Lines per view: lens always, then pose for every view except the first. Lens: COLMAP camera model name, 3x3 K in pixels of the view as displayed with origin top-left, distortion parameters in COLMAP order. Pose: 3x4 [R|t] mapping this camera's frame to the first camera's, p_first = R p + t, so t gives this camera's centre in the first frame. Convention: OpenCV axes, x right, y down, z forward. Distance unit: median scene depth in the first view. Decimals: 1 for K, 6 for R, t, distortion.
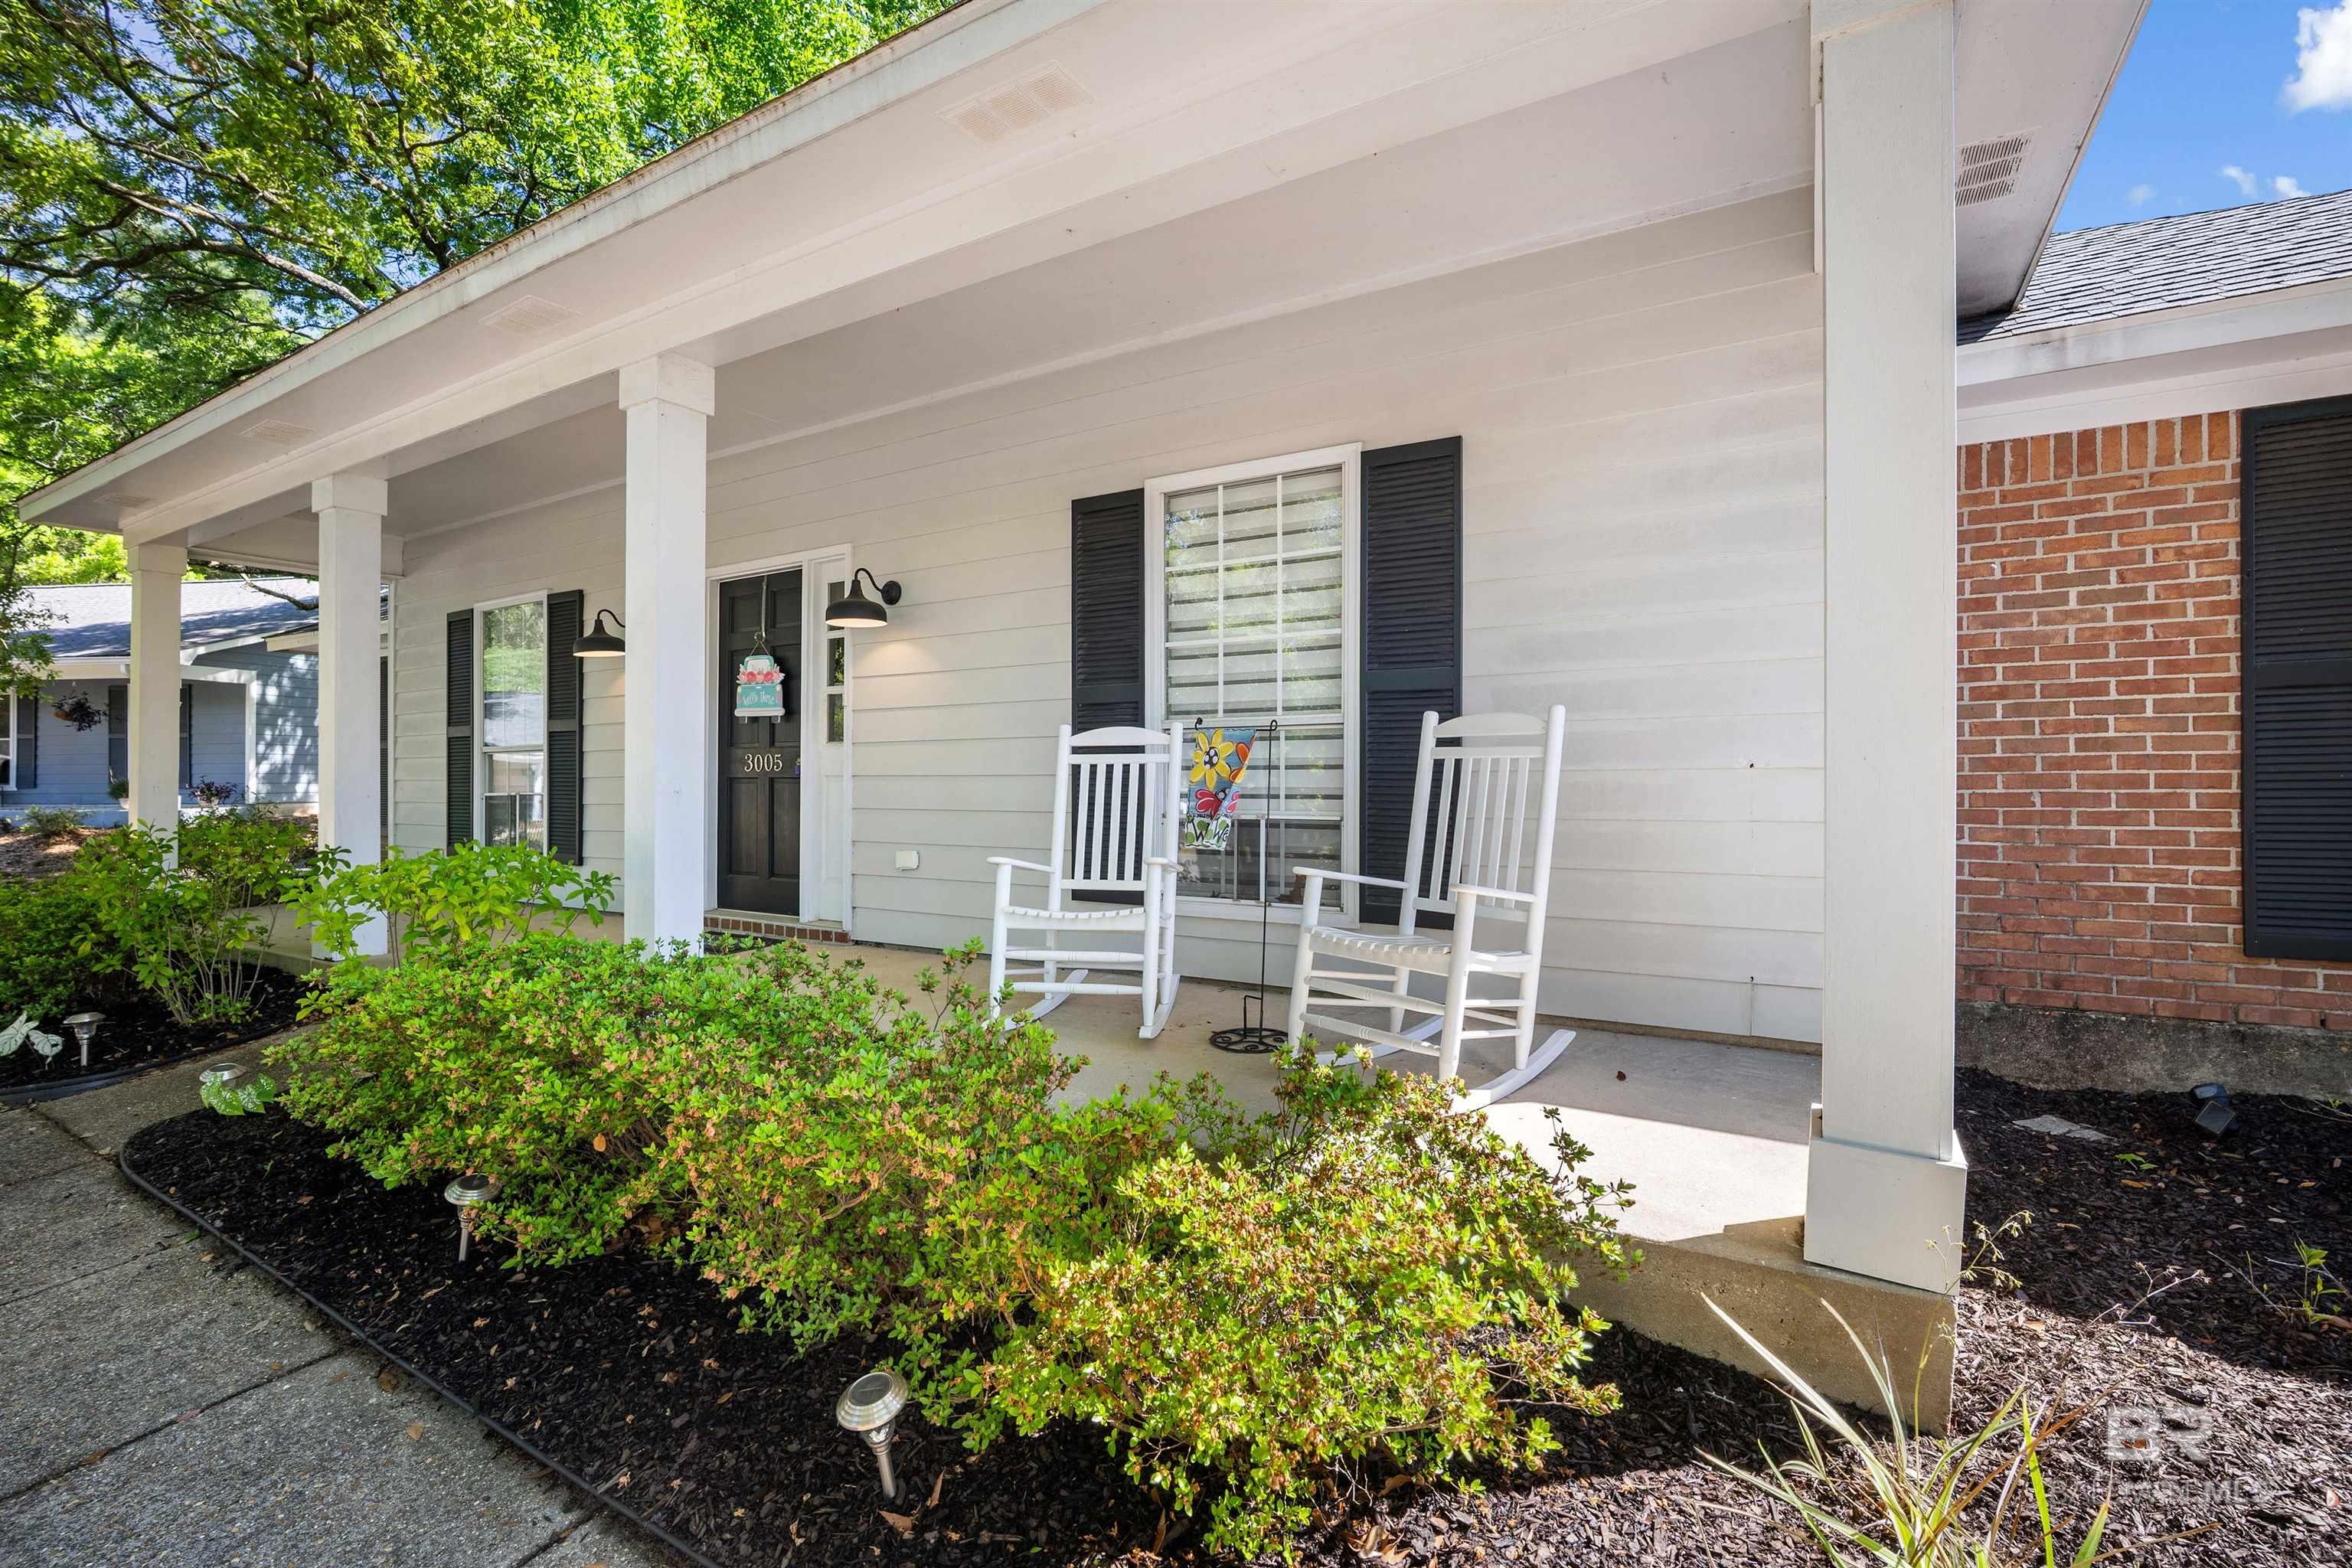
lens RADIAL K [[1033.9, 0, 1165.6], [0, 1033.9, 766.0], [0, 0, 1]] dist [-0.014302, 0.002866]
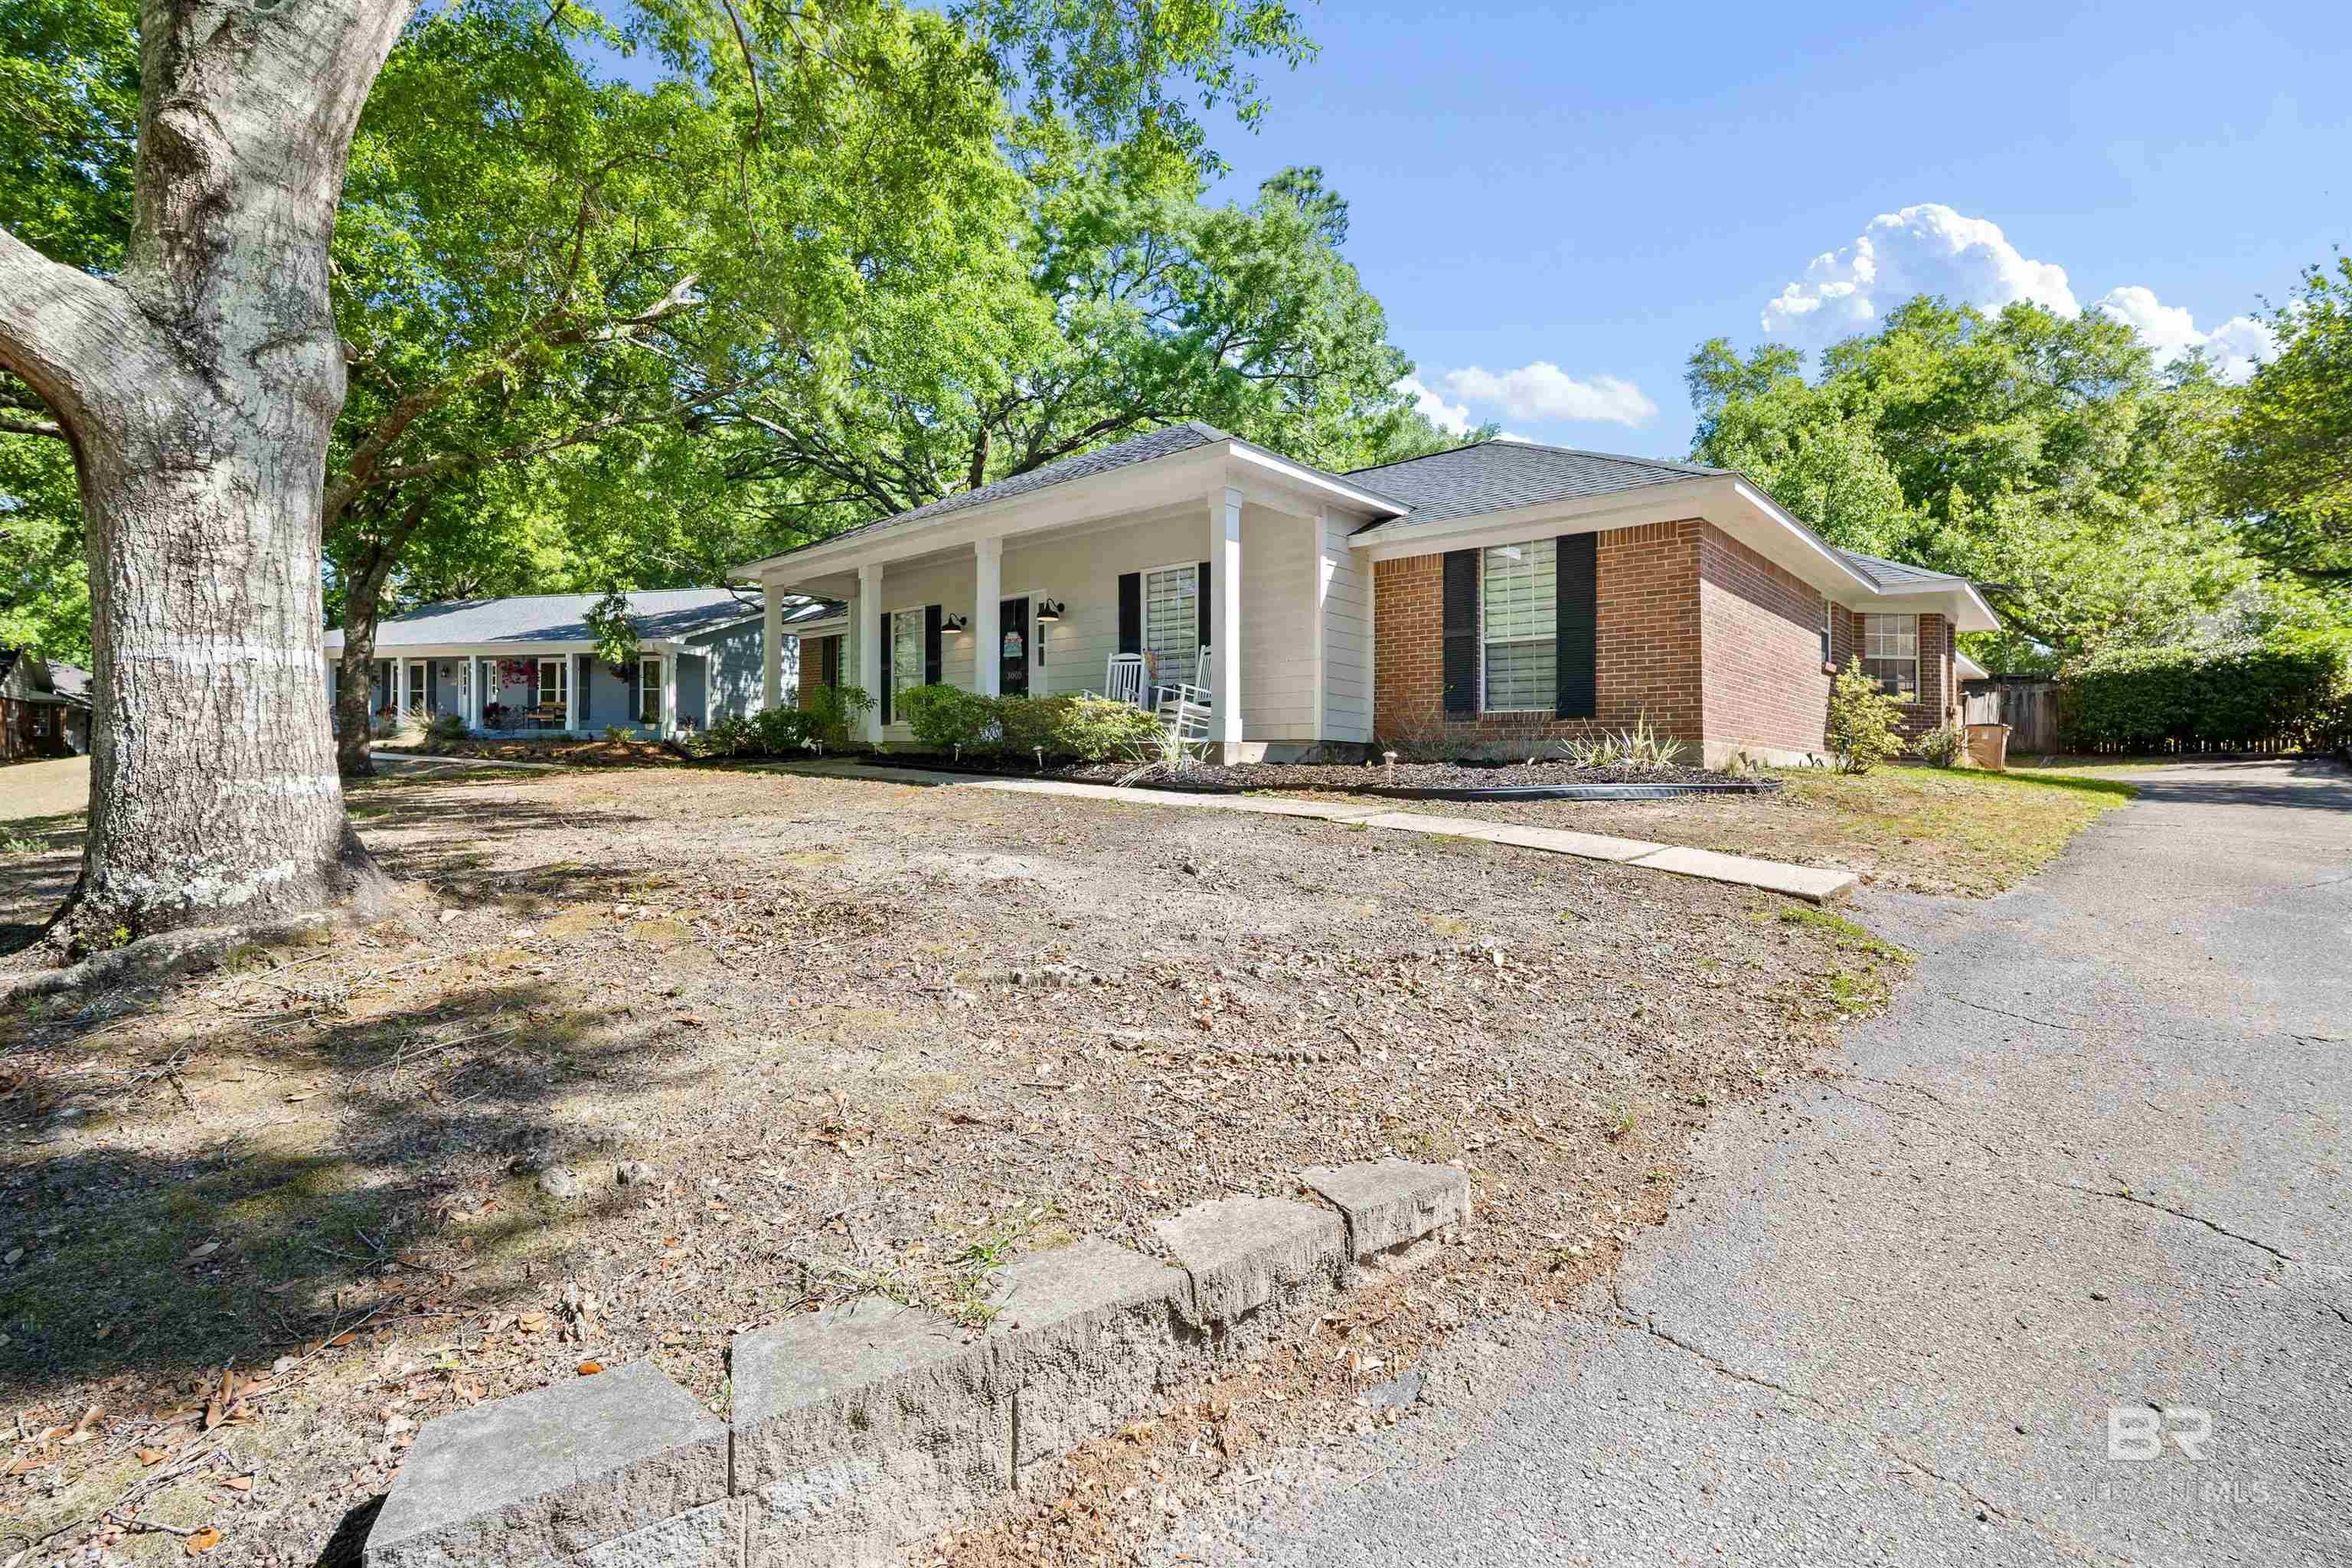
lens RADIAL K [[1033.9, 0, 1179.5], [0, 1033.9, 772.8], [0, 0, 1]] dist [-0.014302, 0.002866]
pose [[0.978886, 0.025591, -0.202800, 0.576681], [-0.022356, 0.999584, 0.018227, 0.200398], [0.203182, -0.013308, 0.979050, -1.530333]]
